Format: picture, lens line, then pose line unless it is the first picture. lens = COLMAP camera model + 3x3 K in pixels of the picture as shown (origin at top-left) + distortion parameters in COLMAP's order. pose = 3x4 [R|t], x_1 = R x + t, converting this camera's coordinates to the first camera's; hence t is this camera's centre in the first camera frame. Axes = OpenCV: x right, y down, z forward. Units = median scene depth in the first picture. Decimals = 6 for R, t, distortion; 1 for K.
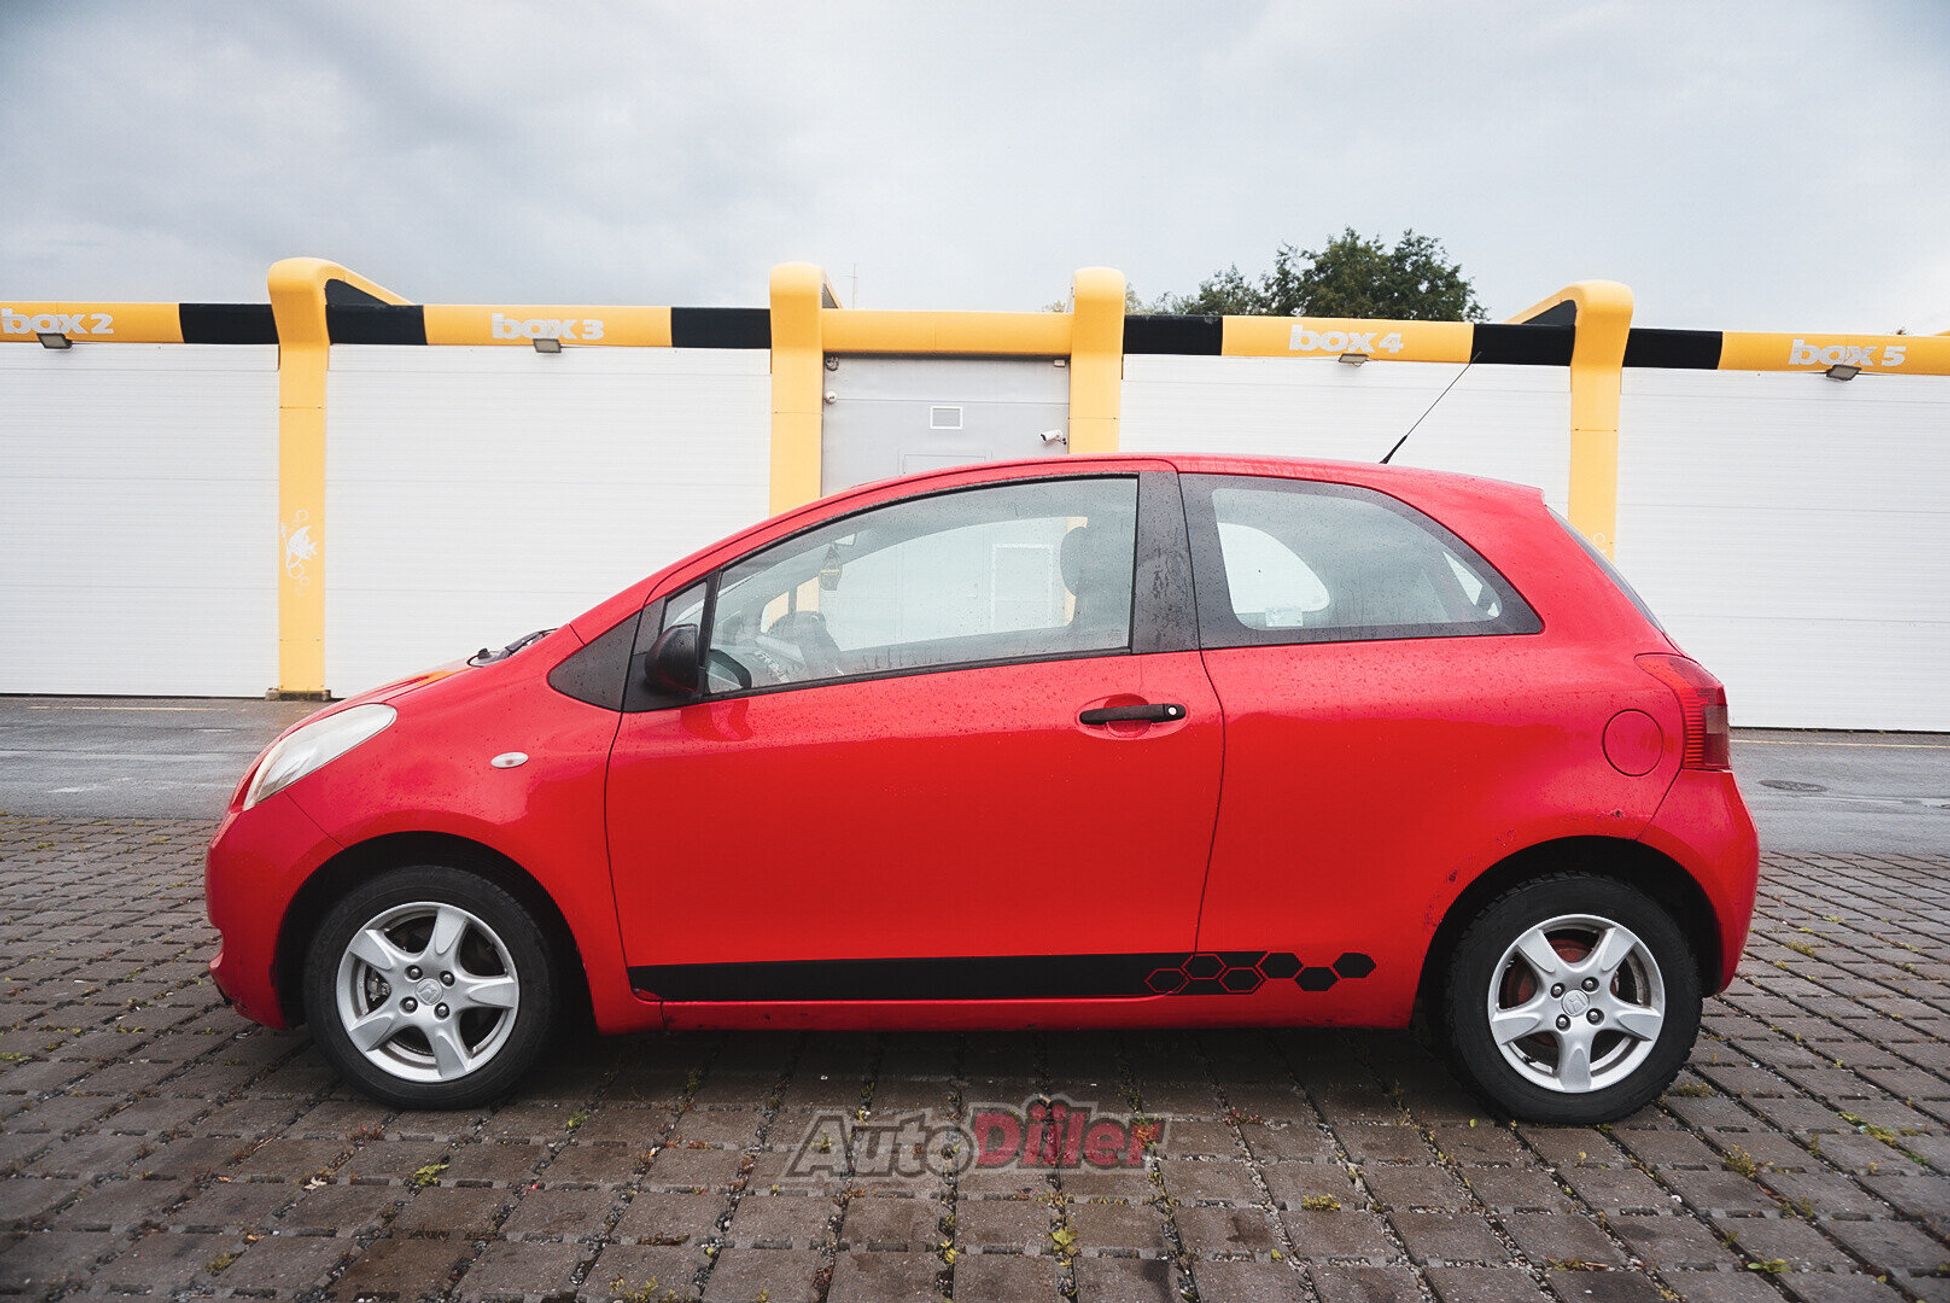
lens RADIAL K [[1327.9, 0, 976.5], [0, 1327.9, 663.3], [0, 0, 1]] dist [-0.036302, 0.021936]
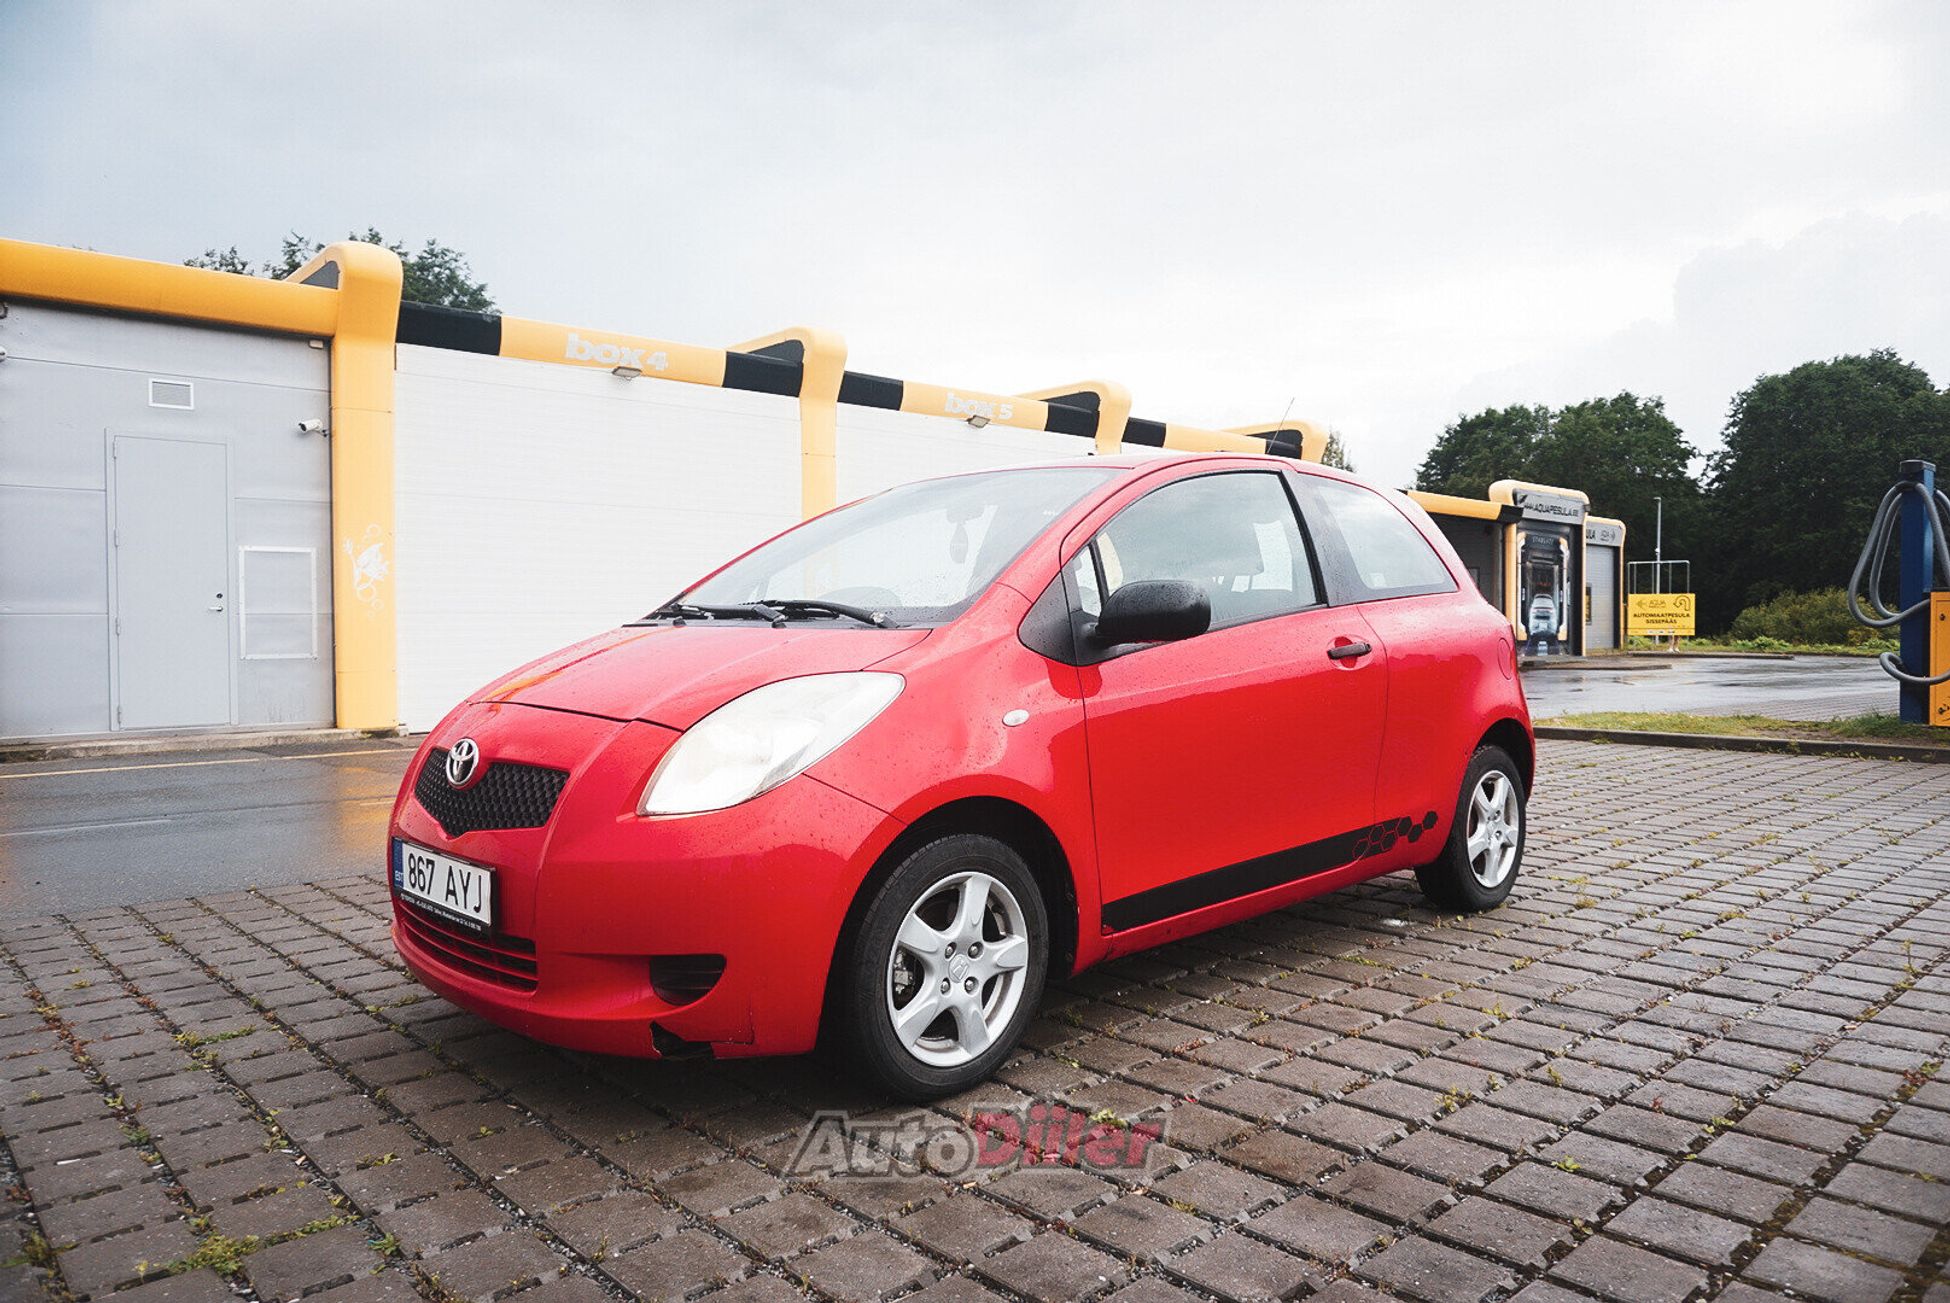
lens RADIAL K [[1327.9, 0, 986.0], [0, 1327.9, 650.3], [0, 0, 1]] dist [-0.036302, 0.021936]
pose [[0.726395, -0.037458, 0.686256, -0.792526], [0.053821, 0.998548, -0.002464, 0.016594], [-0.685167, 0.038725, 0.727356, 0.209084]]
